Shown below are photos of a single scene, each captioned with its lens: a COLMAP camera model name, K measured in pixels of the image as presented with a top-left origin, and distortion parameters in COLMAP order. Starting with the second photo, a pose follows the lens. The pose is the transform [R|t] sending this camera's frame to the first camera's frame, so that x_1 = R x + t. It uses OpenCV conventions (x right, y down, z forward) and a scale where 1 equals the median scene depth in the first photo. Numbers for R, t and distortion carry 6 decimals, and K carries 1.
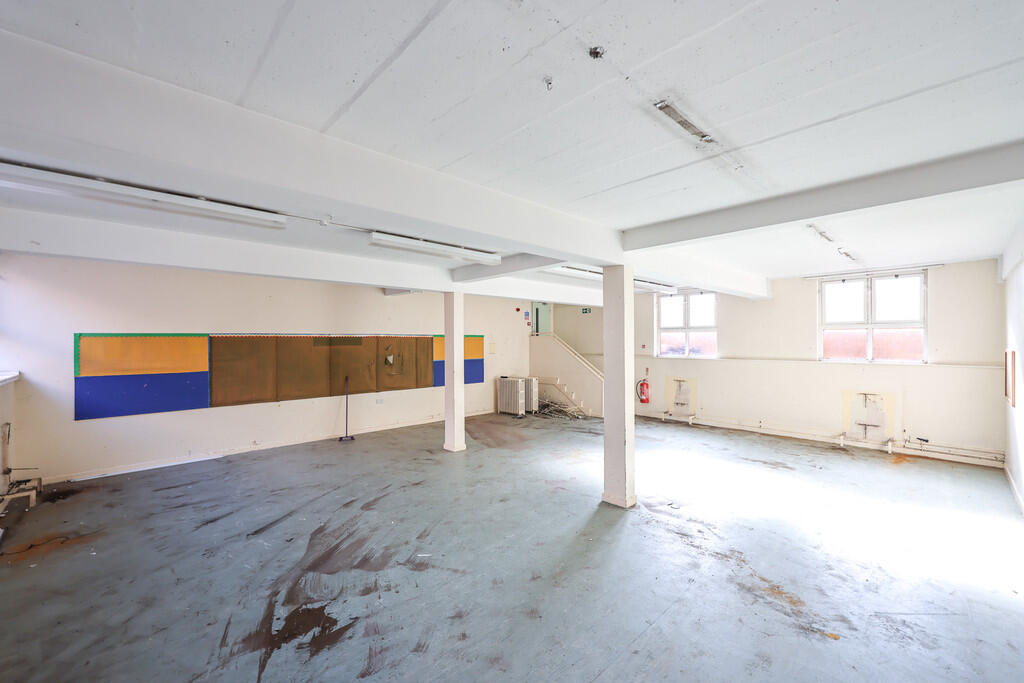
lens RADIAL K [[409.0, 0, 508.4], [0, 409.0, 341.1], [0, 0, 1]] dist [0.001073, 0.000196]
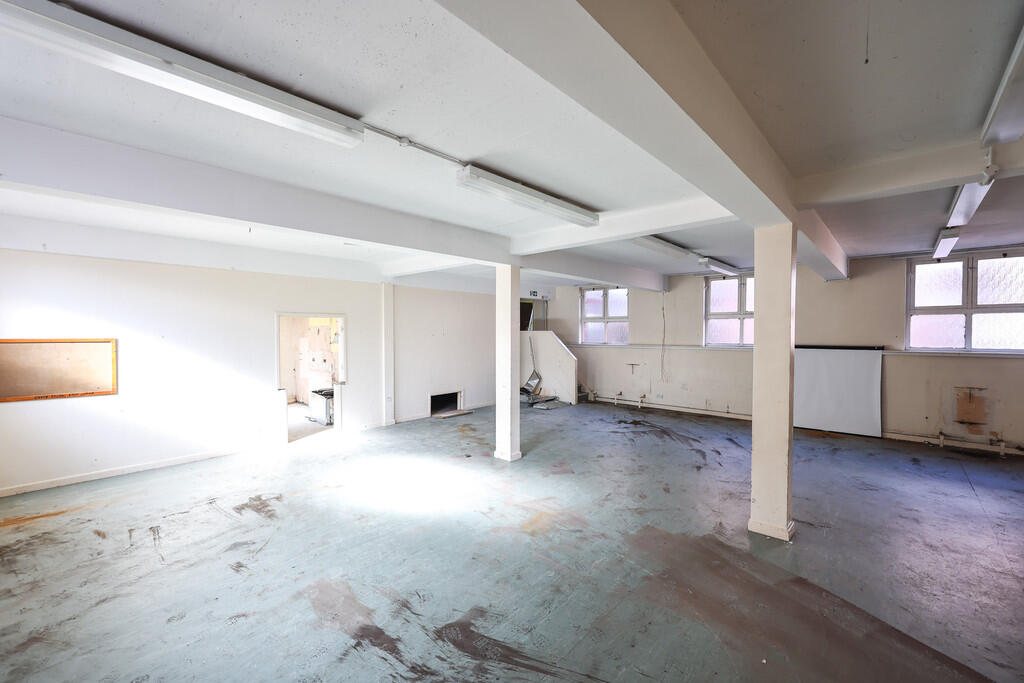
lens RADIAL K [[426.3, 0, 512.0], [0, 426.3, 341.5], [0, 0, 1]] dist [-0.000259, -0.000015]
pose [[-0.996828, 0.008433, -0.079142, 0.254328], [0.006820, 0.999764, 0.020630, 0.011522], [0.079297, 0.020025, -0.996650, 1.619362]]
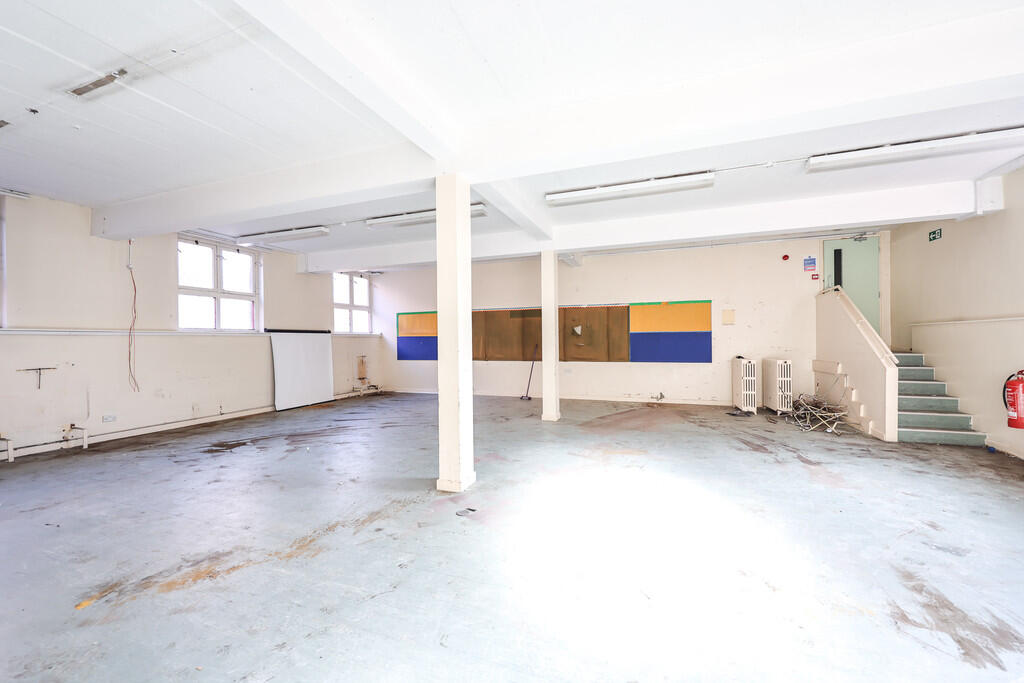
lens RADIAL K [[409.0, 0, 508.4], [0, 409.0, 341.1], [0, 0, 1]] dist [0.001073, 0.000196]
pose [[0.446468, 0.003914, -0.894791, 0.713654], [0.009233, 0.999917, 0.008980, 0.081835], [0.894752, -0.012271, 0.446395, 0.531064]]
